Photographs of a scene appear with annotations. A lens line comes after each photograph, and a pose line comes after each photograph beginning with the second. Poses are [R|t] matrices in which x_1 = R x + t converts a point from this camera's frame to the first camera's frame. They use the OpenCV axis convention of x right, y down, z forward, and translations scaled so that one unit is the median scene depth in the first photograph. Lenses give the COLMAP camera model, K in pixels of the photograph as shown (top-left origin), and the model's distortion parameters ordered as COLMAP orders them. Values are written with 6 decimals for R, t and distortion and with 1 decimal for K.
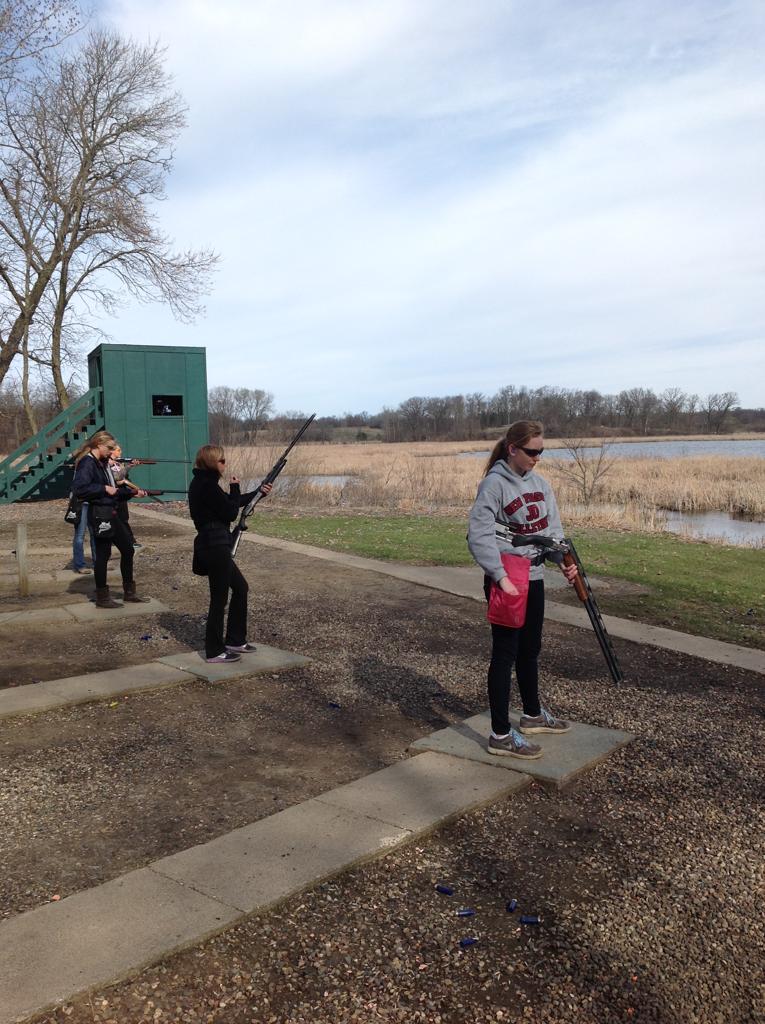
lens RADIAL K [[969.1, 0, 381.0], [0, 969.1, 529.6], [0, 0, 1]] dist [0.201585, -0.472113]
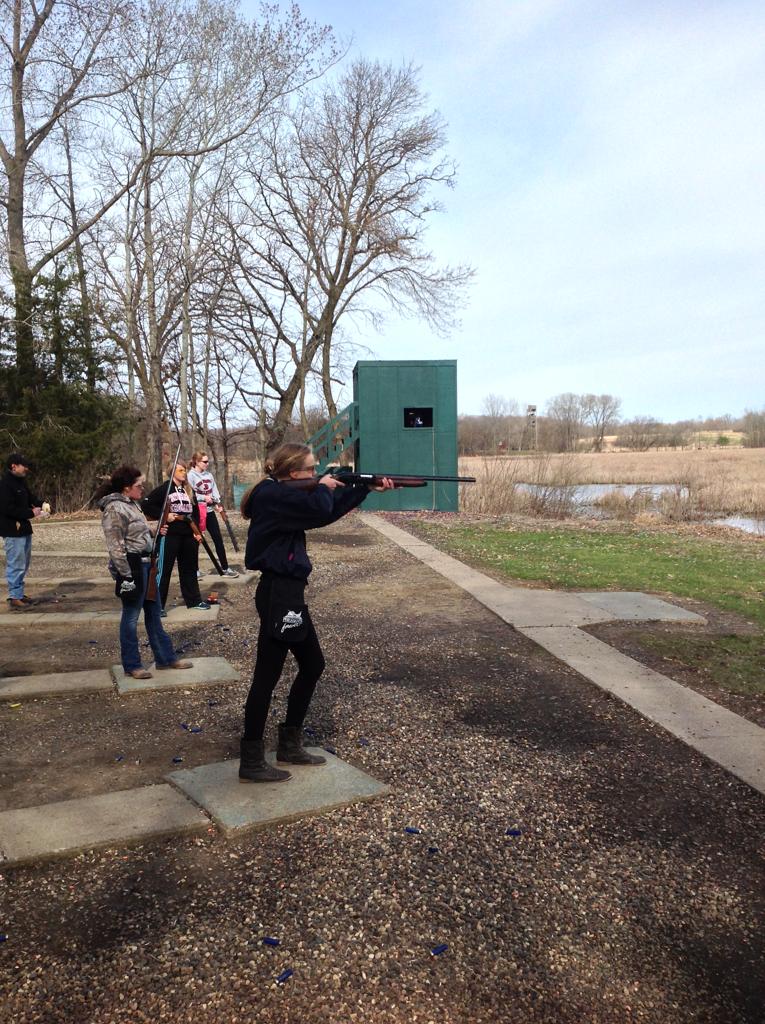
lens RADIAL K [[969.1, 0, 381.0], [0, 969.1, 529.6], [0, 0, 1]] dist [0.201585, -0.472113]
pose [[0.936126, 0.027065, -0.350621, 0.103896], [-0.029367, 0.999568, -0.001250, -0.005723], [0.350436, 0.011467, 0.936517, 0.025493]]
